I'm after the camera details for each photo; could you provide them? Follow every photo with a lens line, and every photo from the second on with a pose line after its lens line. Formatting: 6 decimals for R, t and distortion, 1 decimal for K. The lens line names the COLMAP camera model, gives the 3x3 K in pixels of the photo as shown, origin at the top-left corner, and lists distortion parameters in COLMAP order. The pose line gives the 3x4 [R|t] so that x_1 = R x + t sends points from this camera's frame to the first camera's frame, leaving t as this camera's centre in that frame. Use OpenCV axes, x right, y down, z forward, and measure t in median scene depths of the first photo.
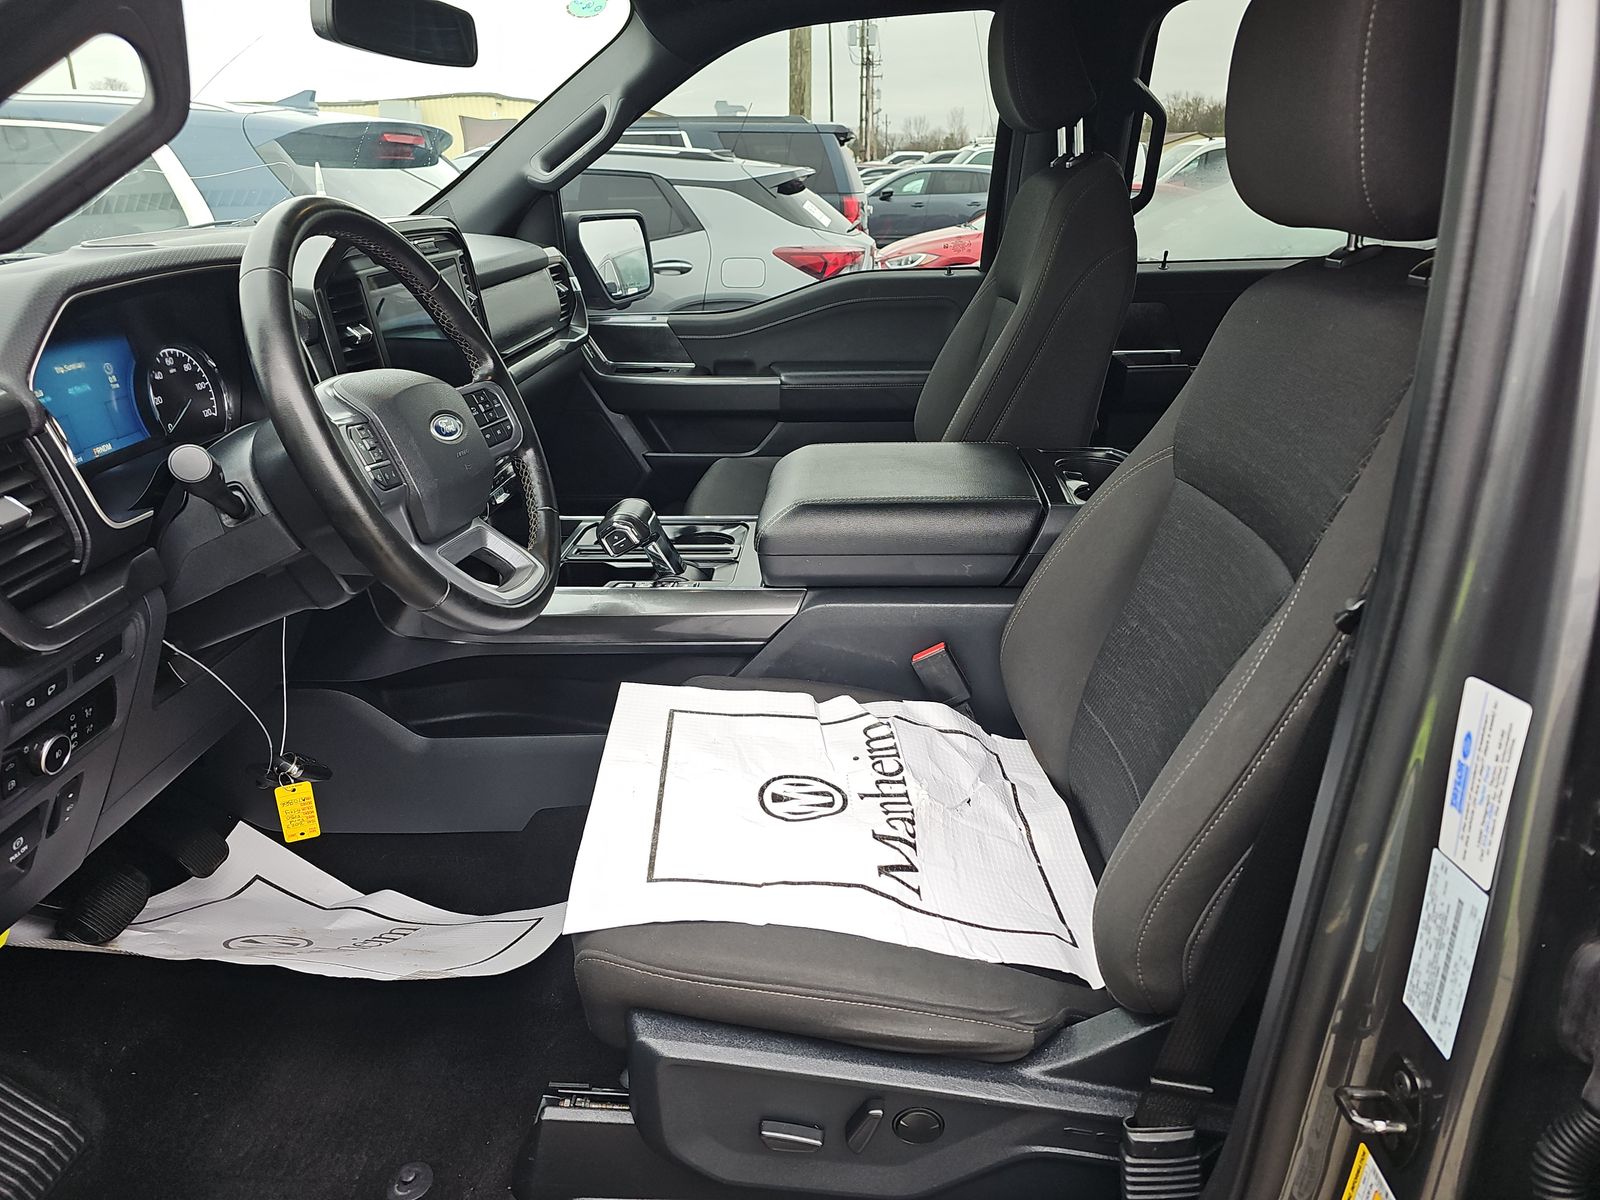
lens RADIAL K [[1031.5, 0, 796.3], [0, 1031.5, 602.5], [0, 0, 1]] dist [0.063292, -0.076280]
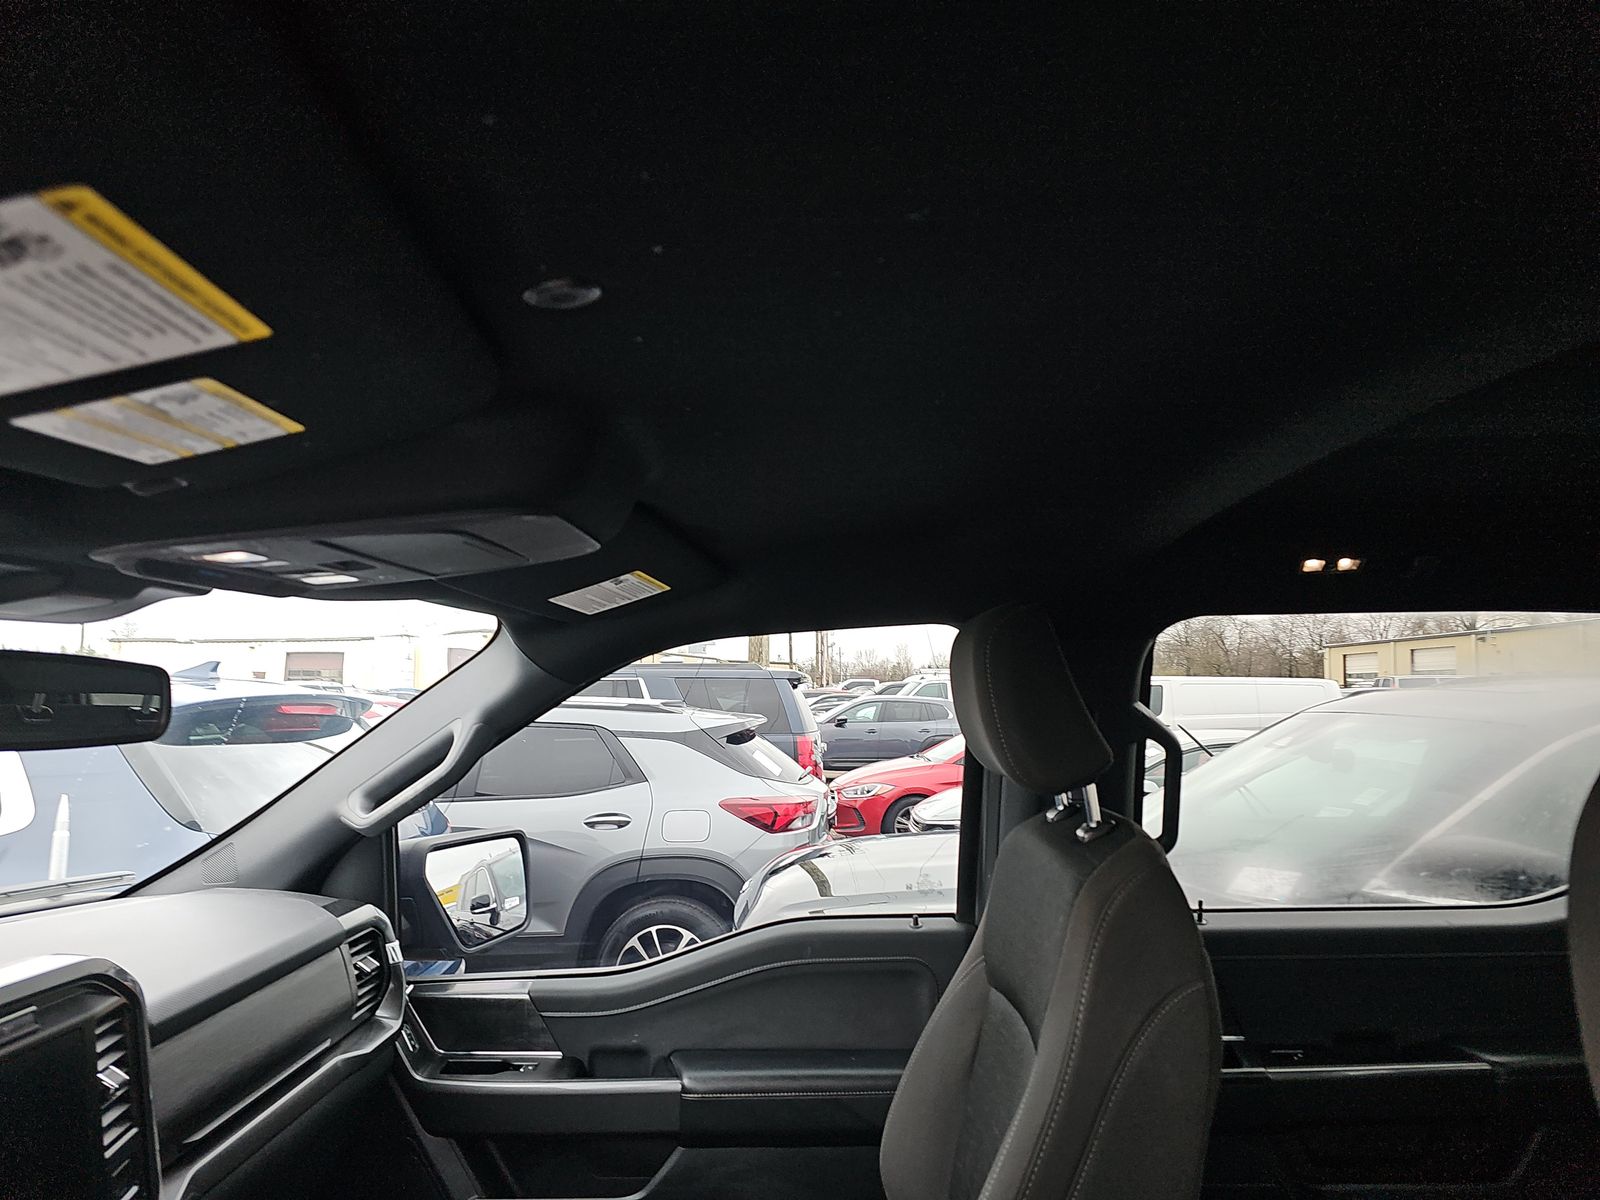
lens RADIAL K [[1031.5, 0, 796.3], [0, 1031.5, 602.5], [0, 0, 1]] dist [0.063292, -0.076280]
pose [[0.999313, 0.008742, 0.036018, 0.031366], [0.008990, 0.885585, -0.464391, -0.170884], [-0.035957, 0.464396, 0.884897, 0.229402]]
